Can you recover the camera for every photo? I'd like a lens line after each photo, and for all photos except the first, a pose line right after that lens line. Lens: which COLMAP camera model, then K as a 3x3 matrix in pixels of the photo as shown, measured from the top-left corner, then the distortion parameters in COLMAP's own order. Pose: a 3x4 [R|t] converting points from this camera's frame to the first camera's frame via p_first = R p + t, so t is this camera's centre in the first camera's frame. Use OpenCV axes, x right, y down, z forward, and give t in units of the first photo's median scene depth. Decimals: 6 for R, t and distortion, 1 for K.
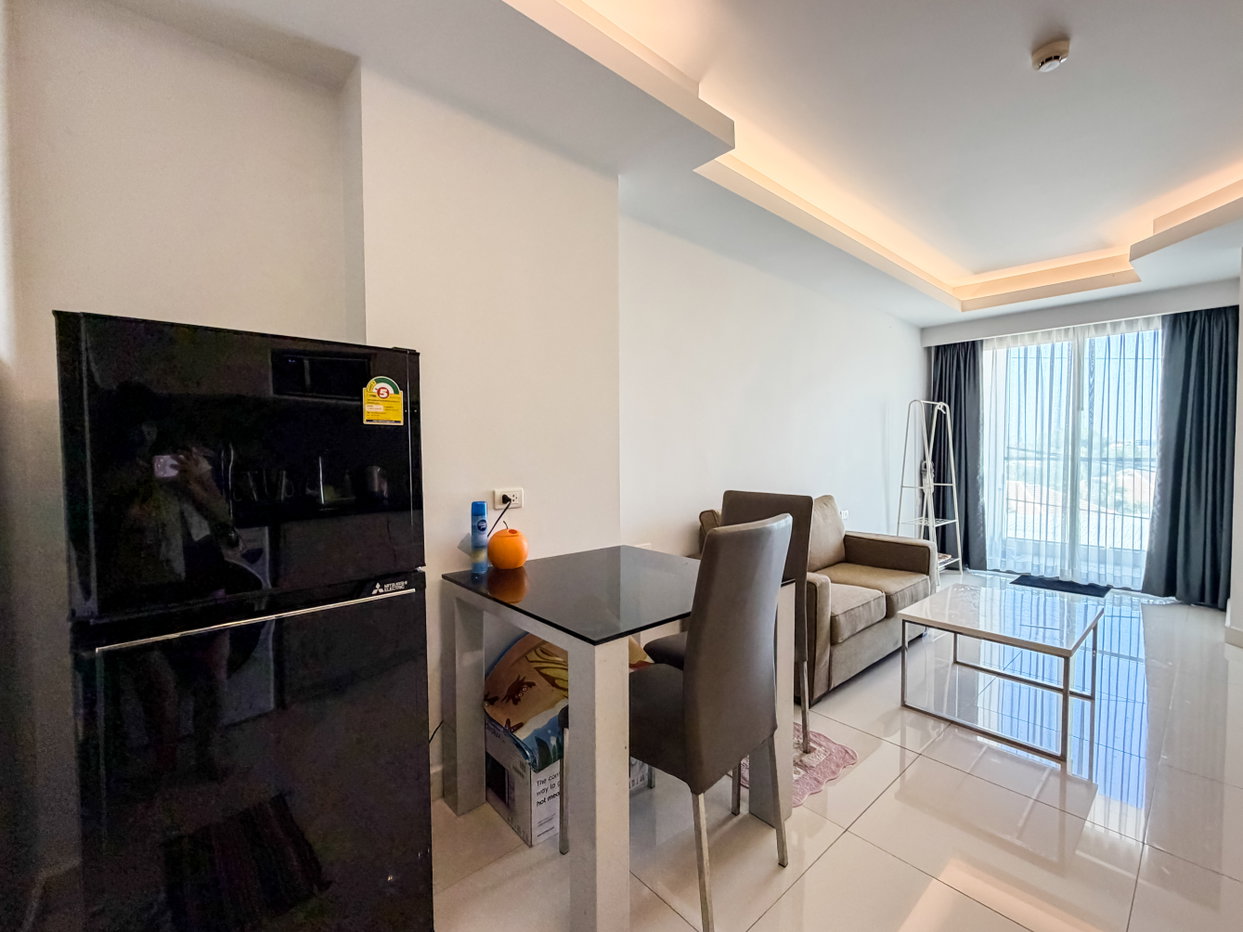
lens RADIAL K [[531.8, 0, 621.5], [0, 531.8, 466.0], [0, 0, 1]] dist [-0.000198, -0.000096]
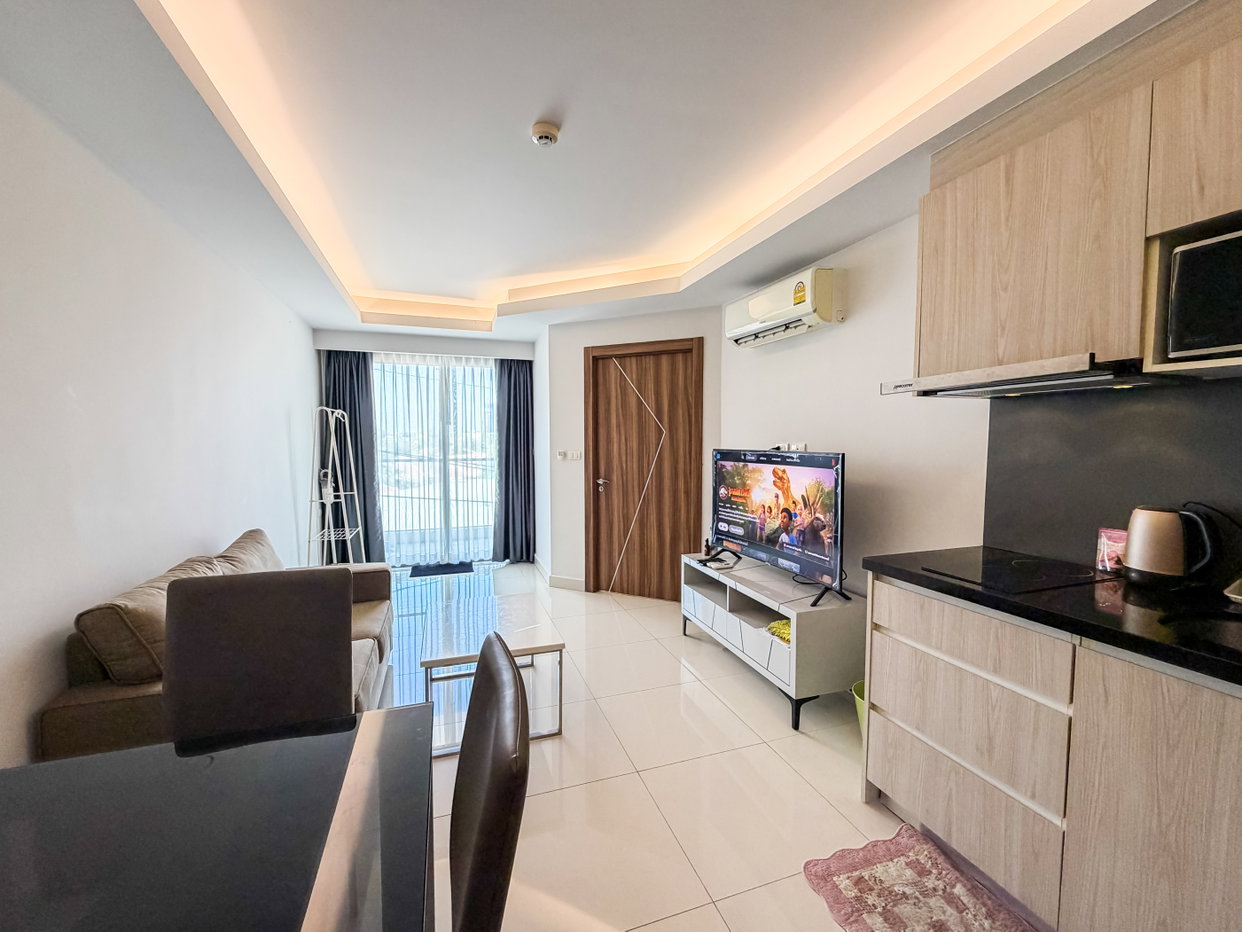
lens RADIAL K [[500.9, 0, 621.0], [0, 500.9, 466.0], [0, 0, 1]] dist [0.000441, -0.000153]
pose [[0.380797, -0.045630, 0.923532, -0.060996], [0.025050, 0.998924, 0.039026, -0.042233], [-0.924319, 0.008274, 0.381530, 0.181921]]
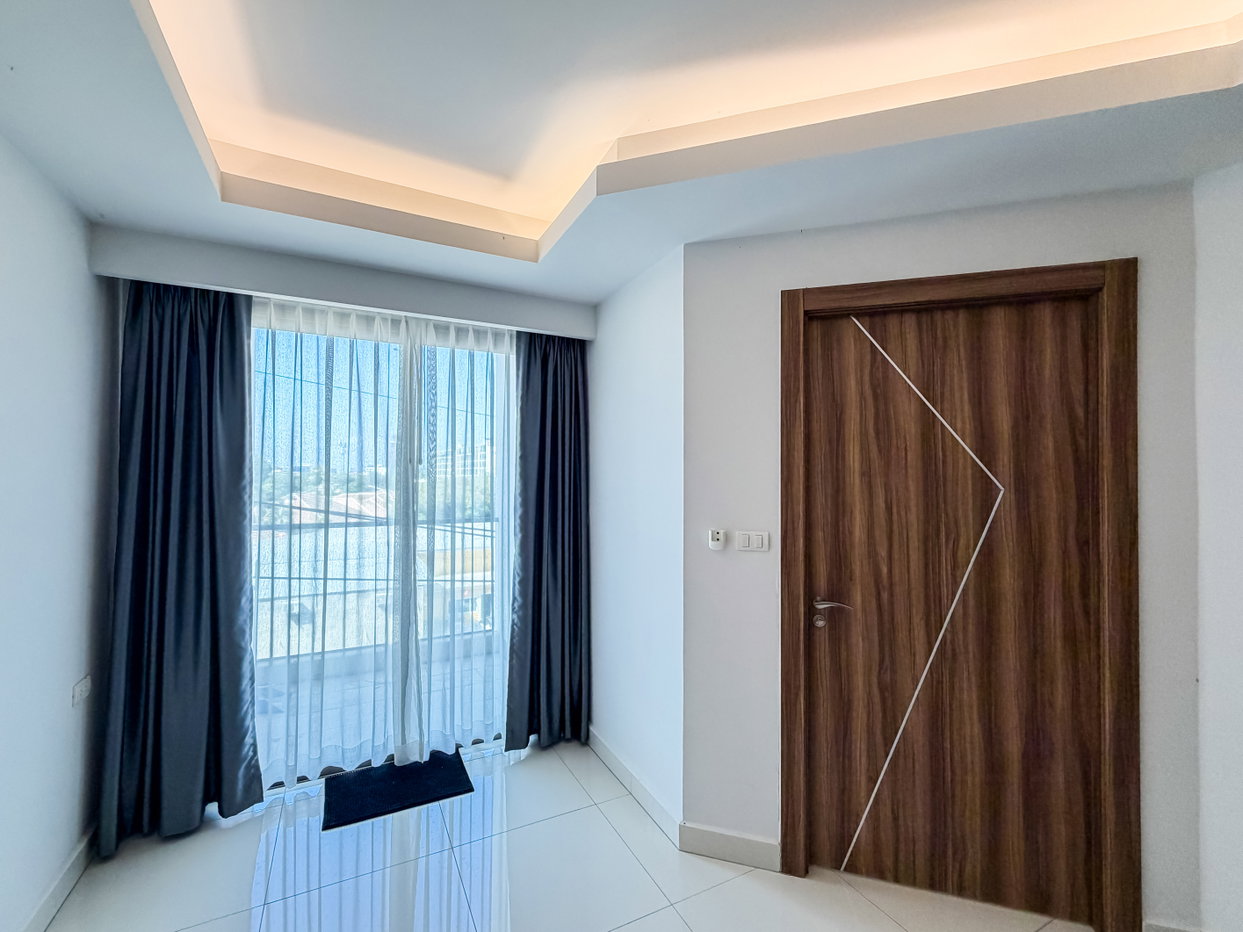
lens RADIAL K [[541.0, 0, 621.5], [0, 541.0, 466.0], [0, 0, 1]] dist [-0.000569, -0.000135]
pose [[0.246753, 0.019390, 0.968884, 0.328166], [0.021213, 0.999452, -0.025404, -0.078420], [-0.968846, 0.026822, 0.246207, 0.615839]]
